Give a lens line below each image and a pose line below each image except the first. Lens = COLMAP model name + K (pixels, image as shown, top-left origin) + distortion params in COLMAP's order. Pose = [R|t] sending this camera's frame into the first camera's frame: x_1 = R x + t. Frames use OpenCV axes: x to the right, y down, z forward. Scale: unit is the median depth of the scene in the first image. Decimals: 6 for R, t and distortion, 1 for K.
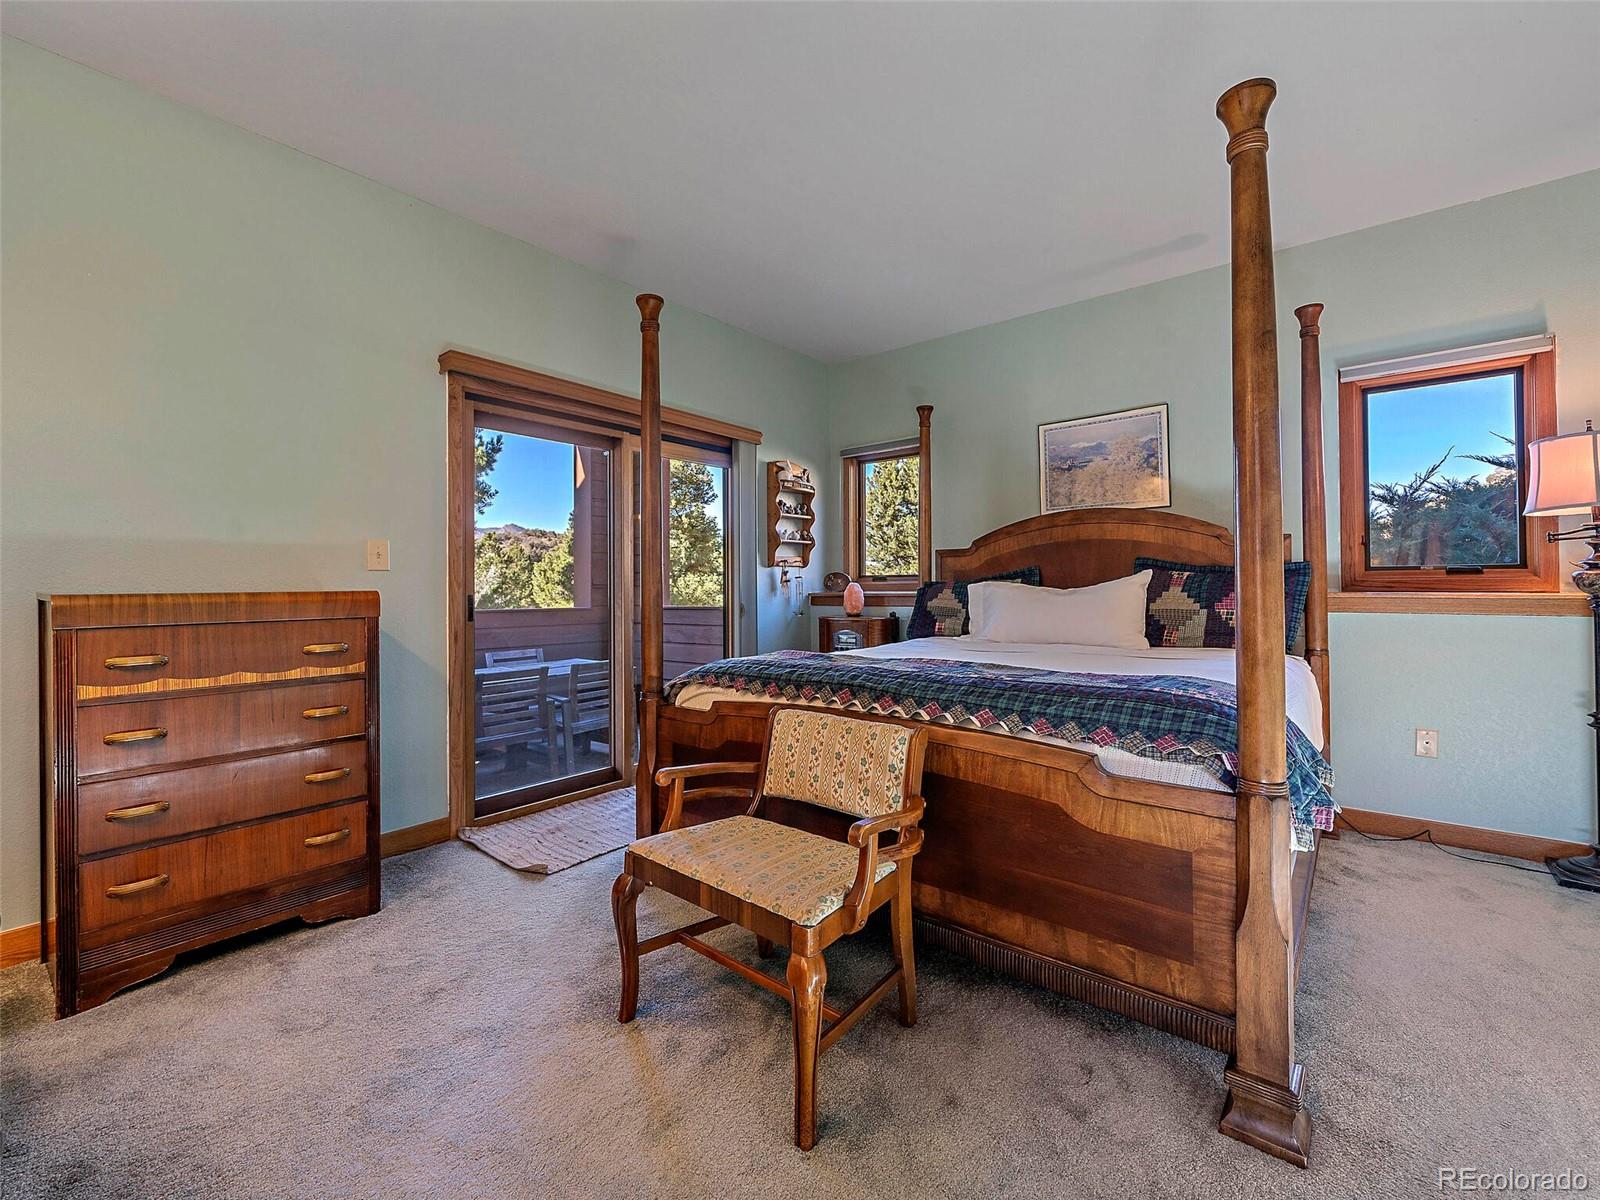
lens RADIAL K [[655.5, 0, 783.0], [0, 655.5, 592.4], [0, 0, 1]] dist [-0.003859, -0.000272]
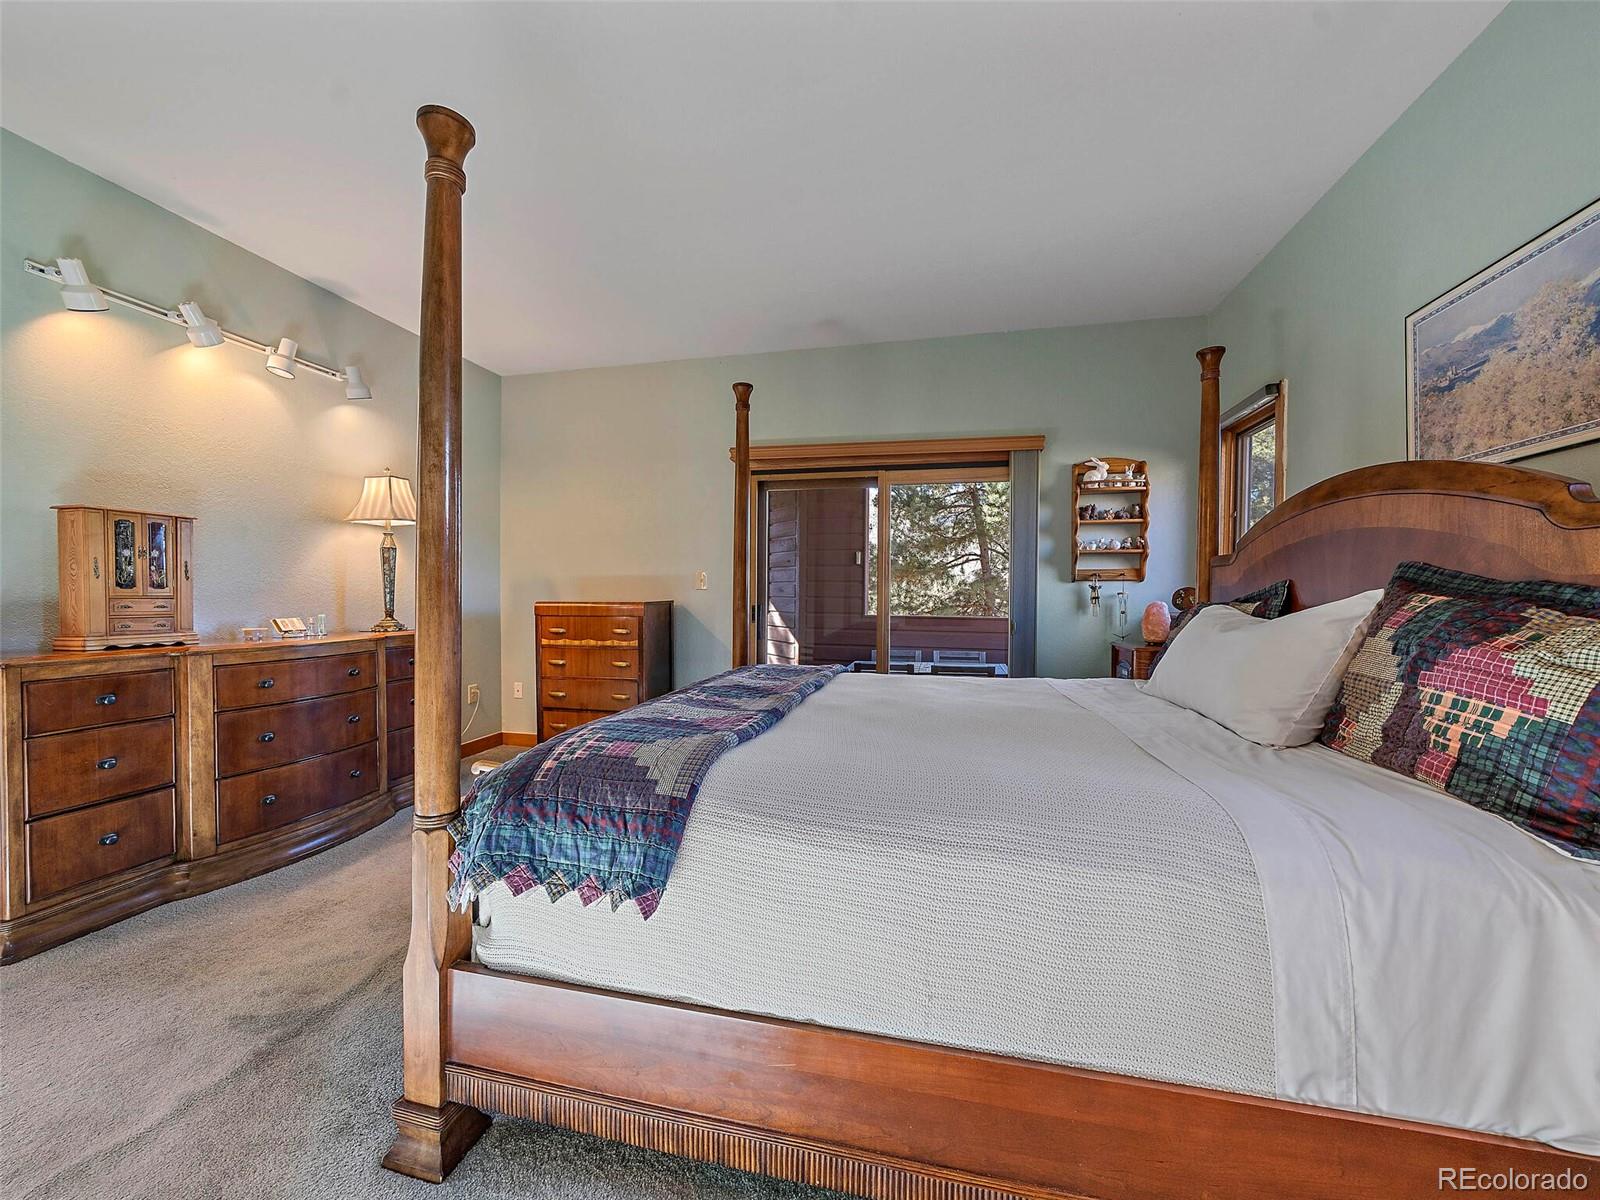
lens RADIAL K [[578.3, 0, 803.9], [0, 578.3, 605.3], [0, 0, 1]] dist [-0.000897, -0.000092]
pose [[0.503101, 0.027116, -0.863802, 0.577300], [-0.018415, 0.999617, 0.020654, -0.019628], [0.864032, 0.005516, 0.503407, 0.345728]]
